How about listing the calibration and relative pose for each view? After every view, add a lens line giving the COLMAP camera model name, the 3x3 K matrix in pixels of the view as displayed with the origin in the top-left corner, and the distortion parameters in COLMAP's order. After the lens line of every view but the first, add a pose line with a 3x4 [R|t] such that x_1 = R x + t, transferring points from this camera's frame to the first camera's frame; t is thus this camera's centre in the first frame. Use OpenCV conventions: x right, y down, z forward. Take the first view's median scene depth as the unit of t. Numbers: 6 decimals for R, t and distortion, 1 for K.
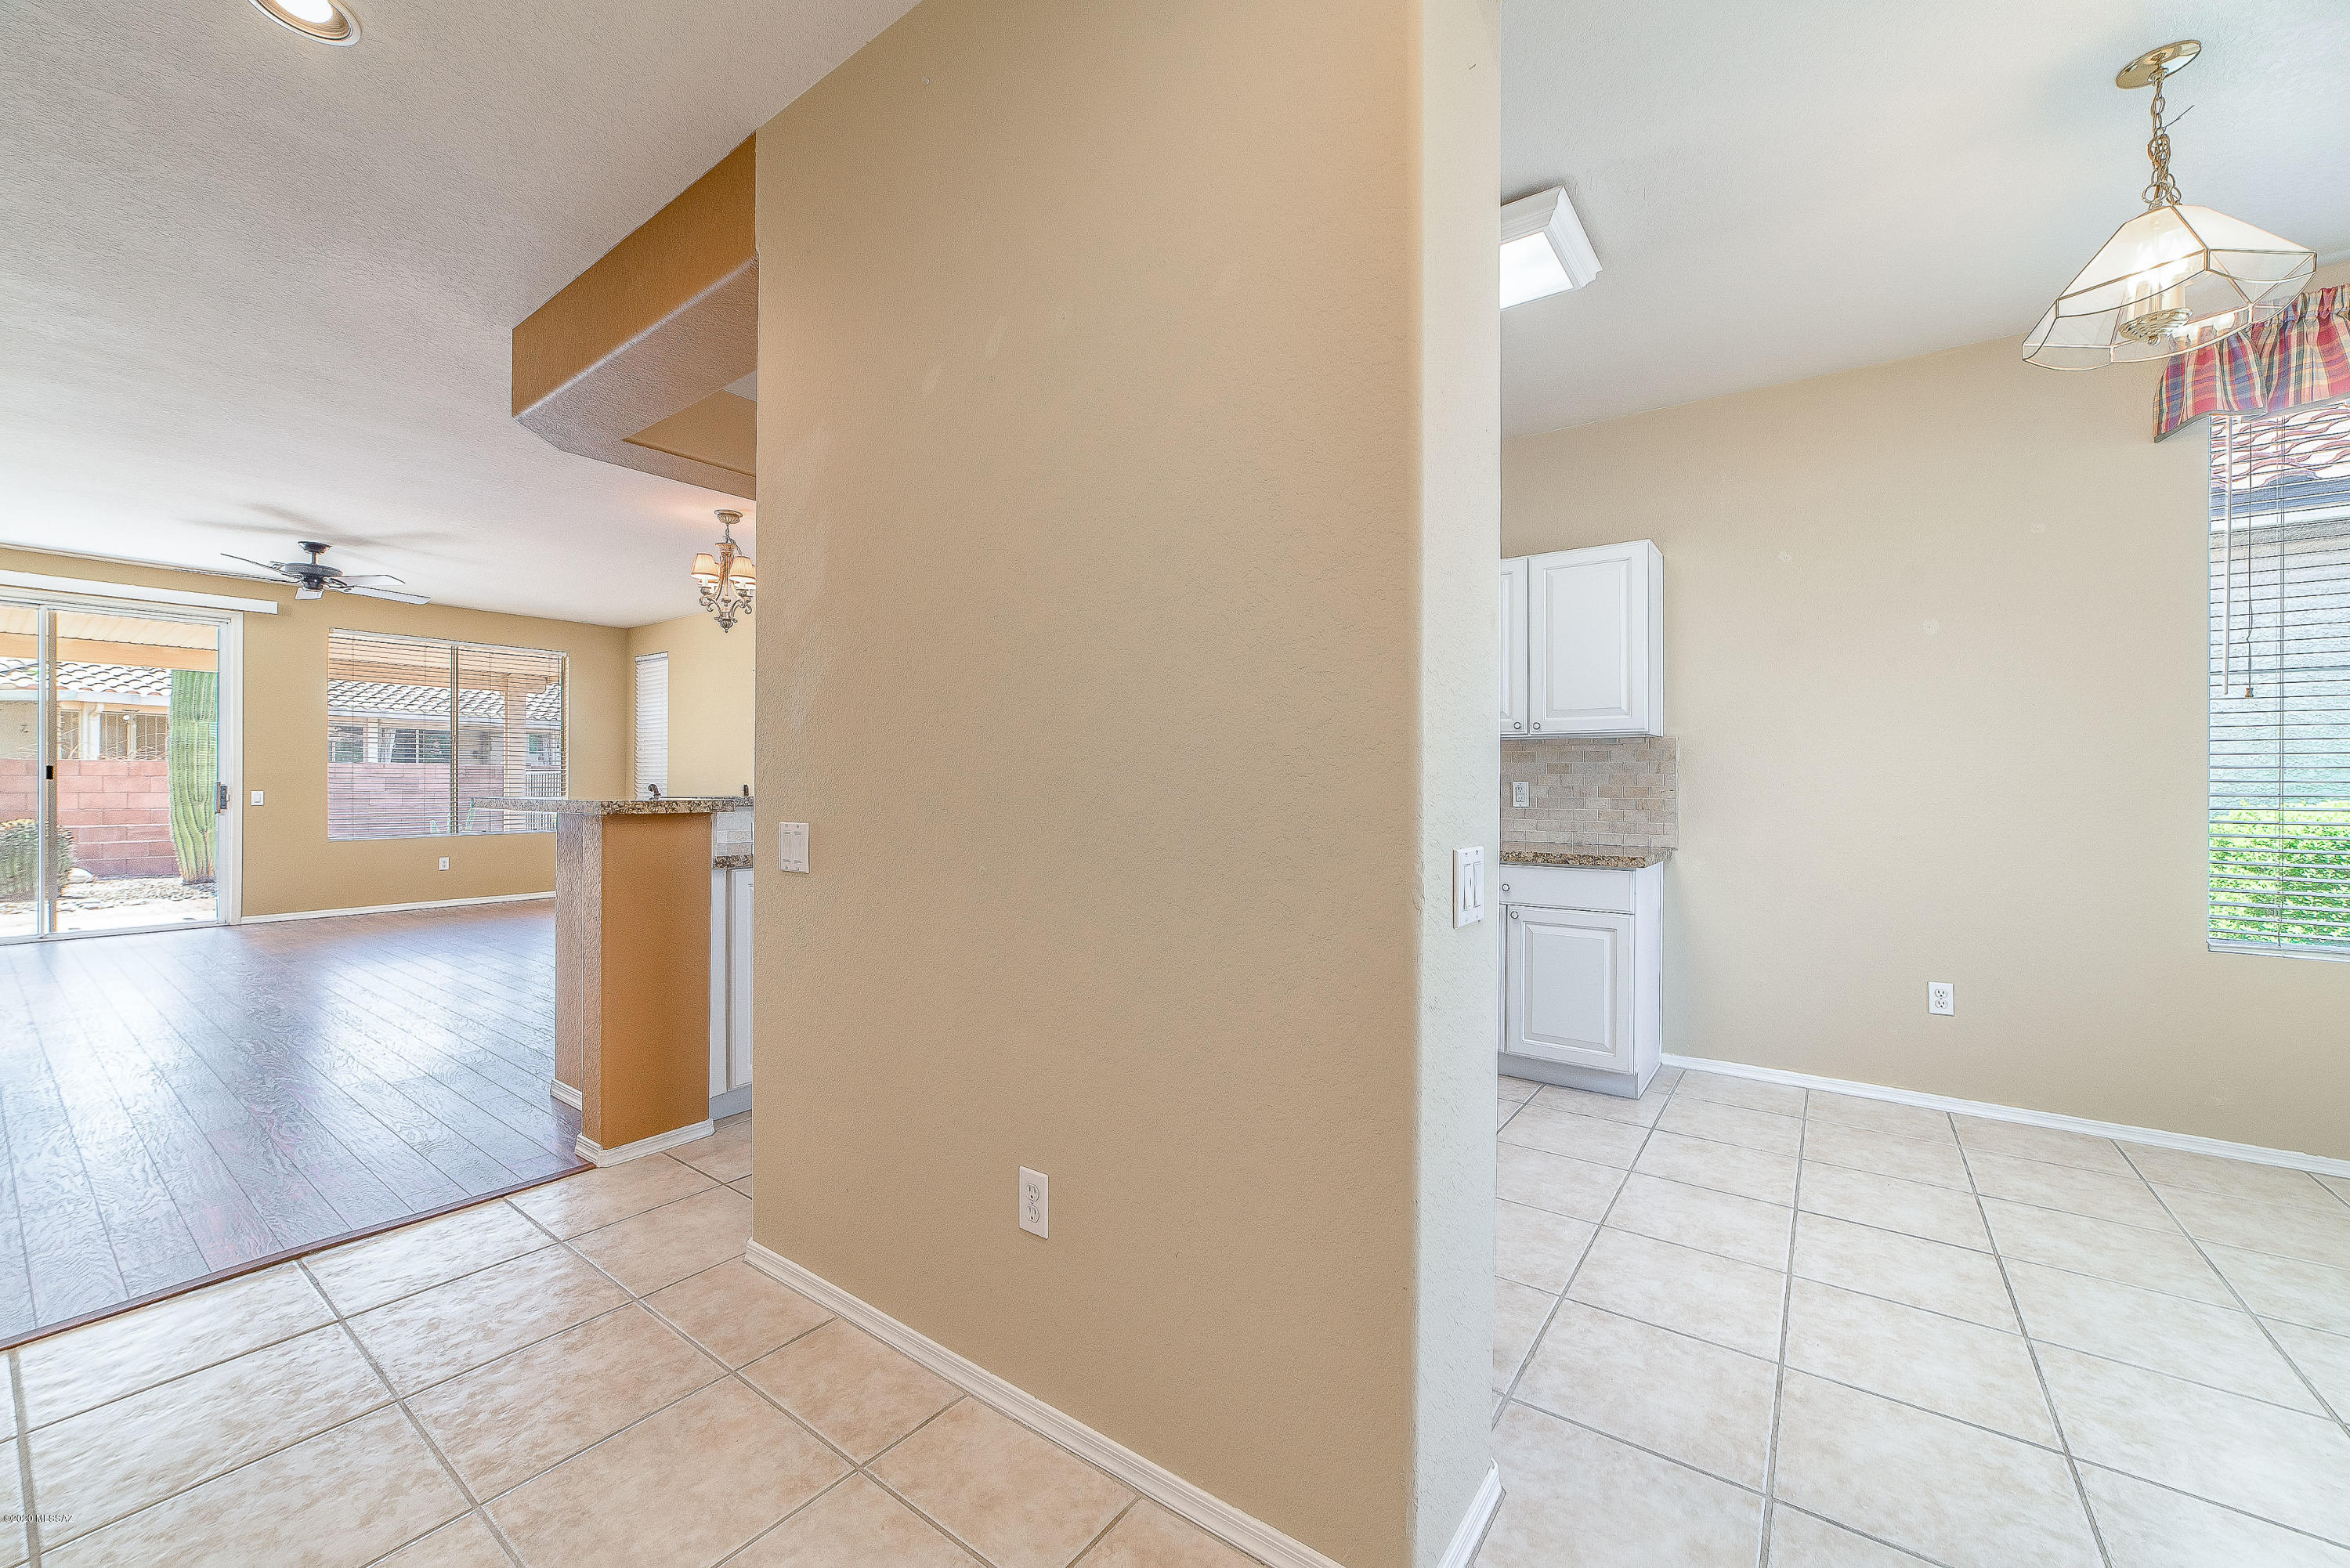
lens RADIAL K [[920.3, 0, 1157.5], [0, 920.3, 788.2], [0, 0, 1]] dist [-0.002896, 0.002182]
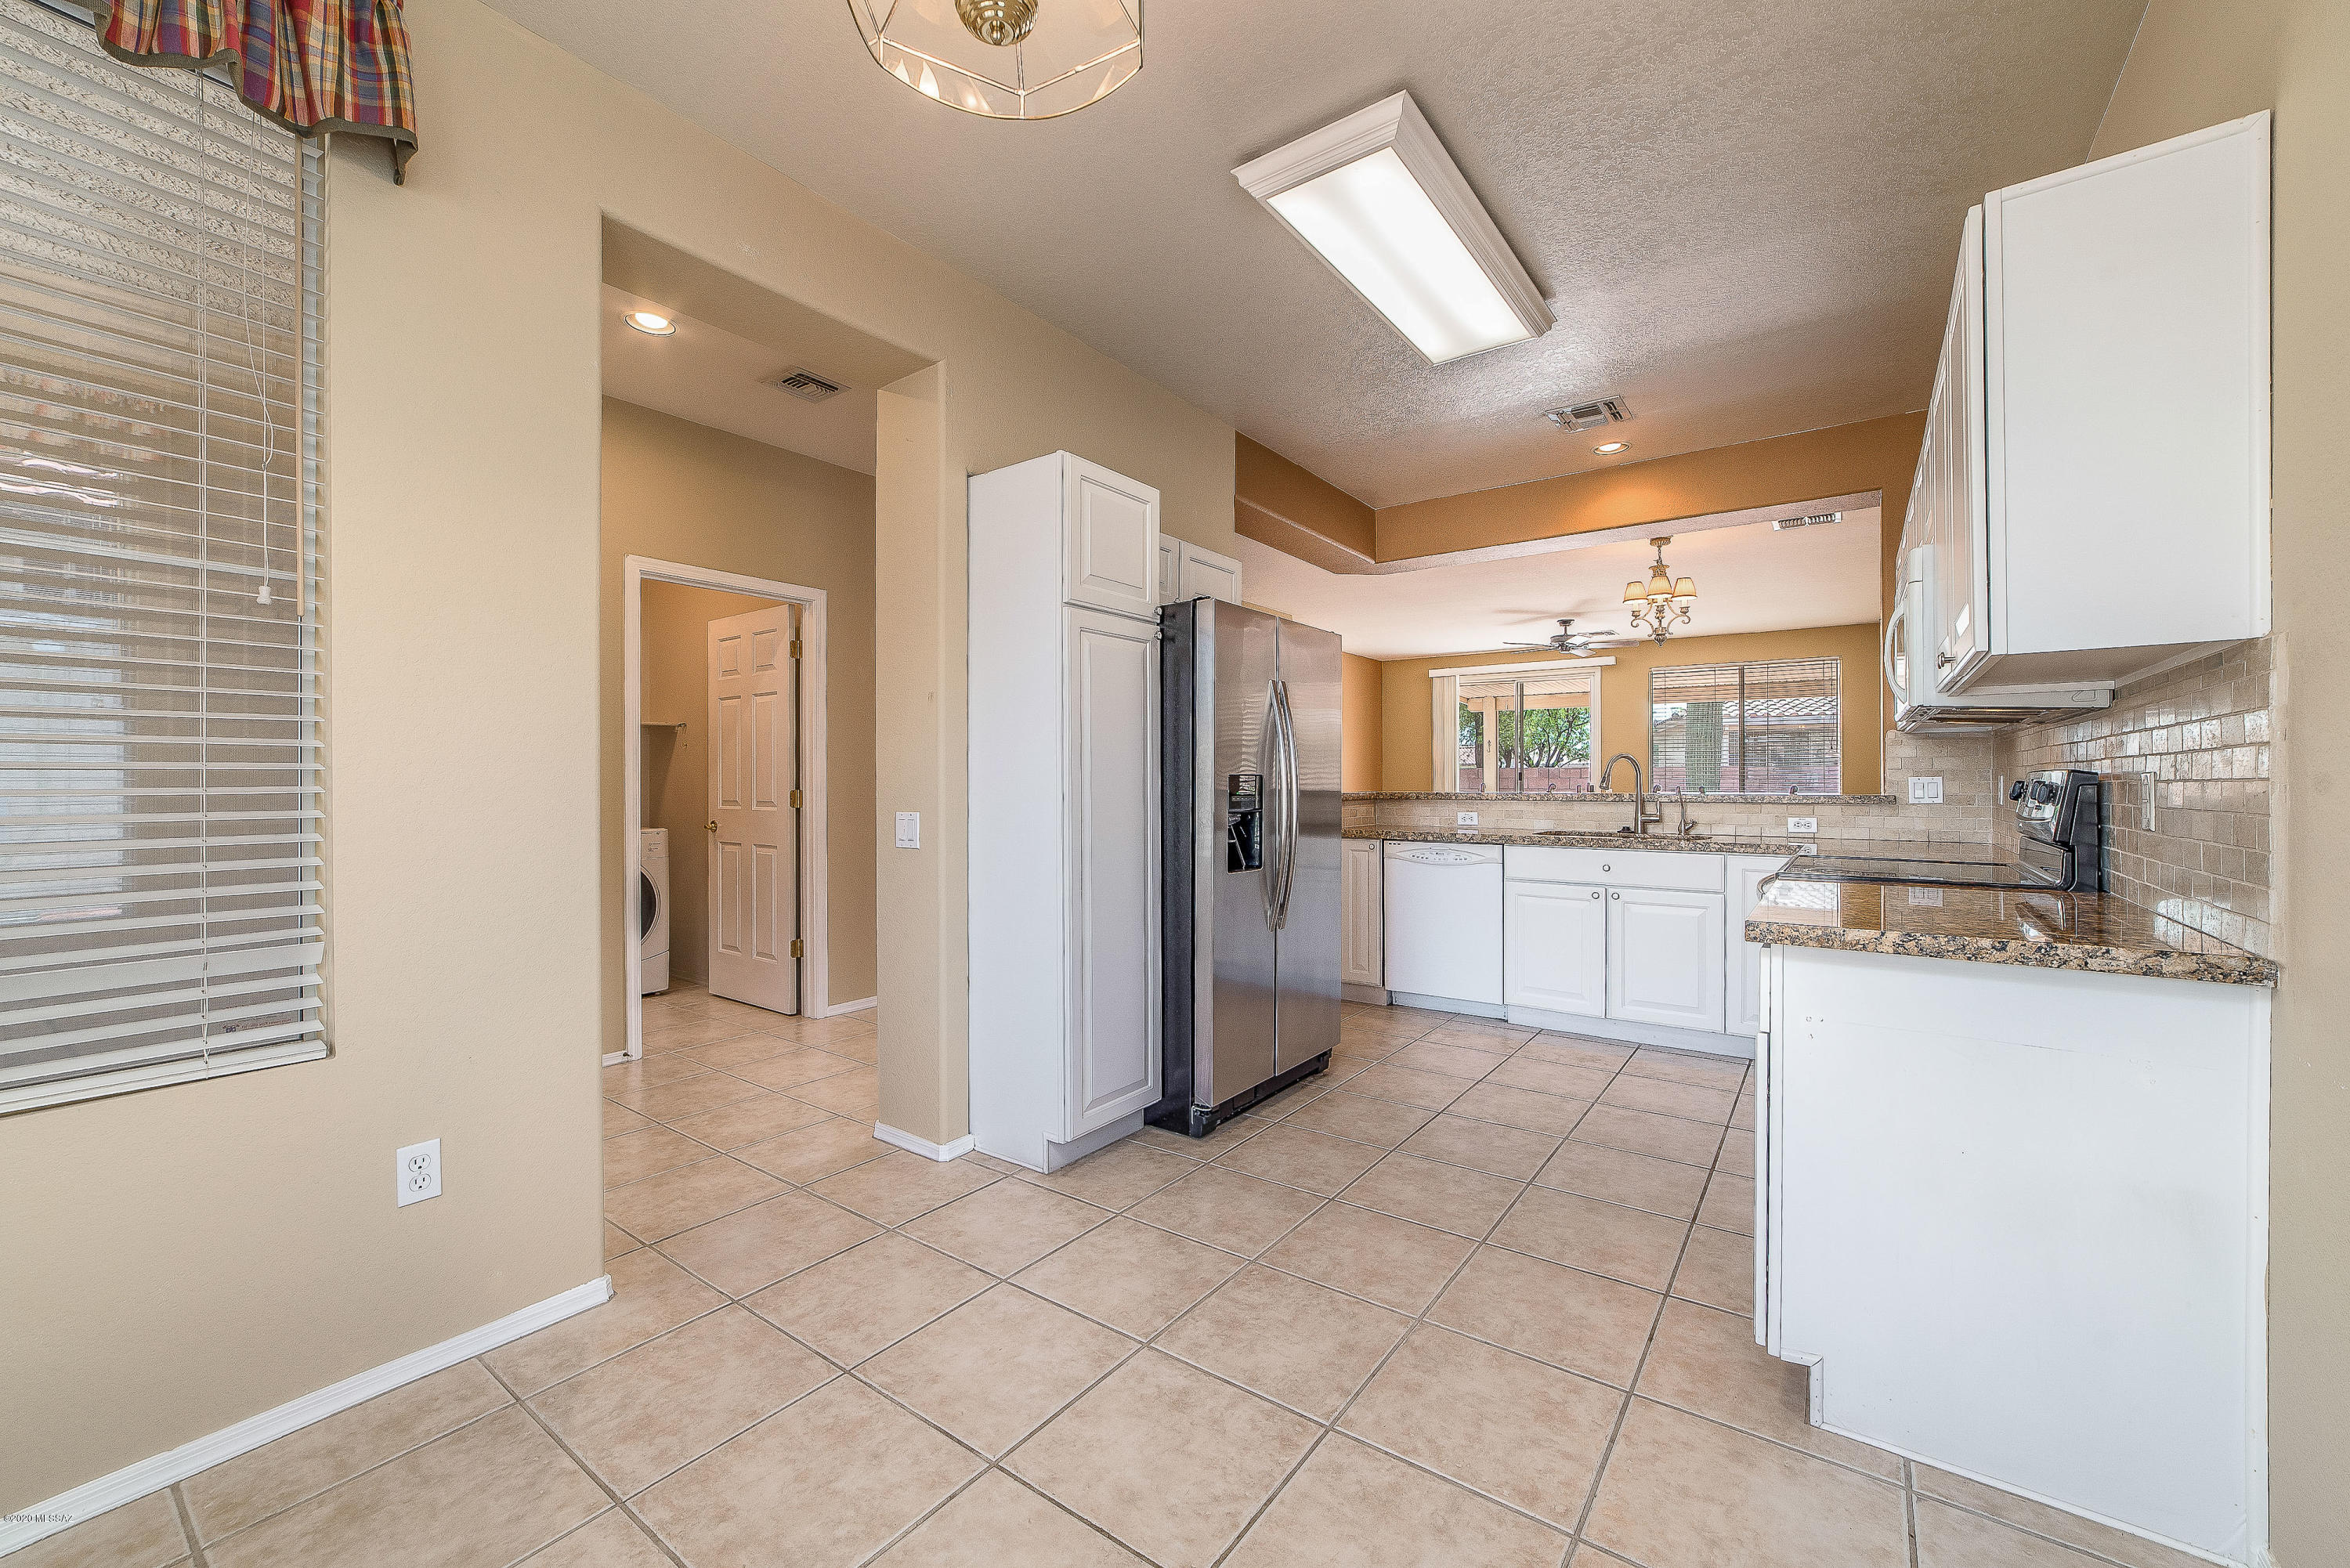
lens RADIAL K [[920.3, 0, 1183.5], [0, 920.3, 780.4], [0, 0, 1]] dist [-0.002896, 0.002182]
pose [[0.005780, -0.005116, -0.999970, 0.629497], [-0.000688, 0.999987, -0.005120, 0.001120], [0.999983, 0.000717, 0.005777, 0.416865]]
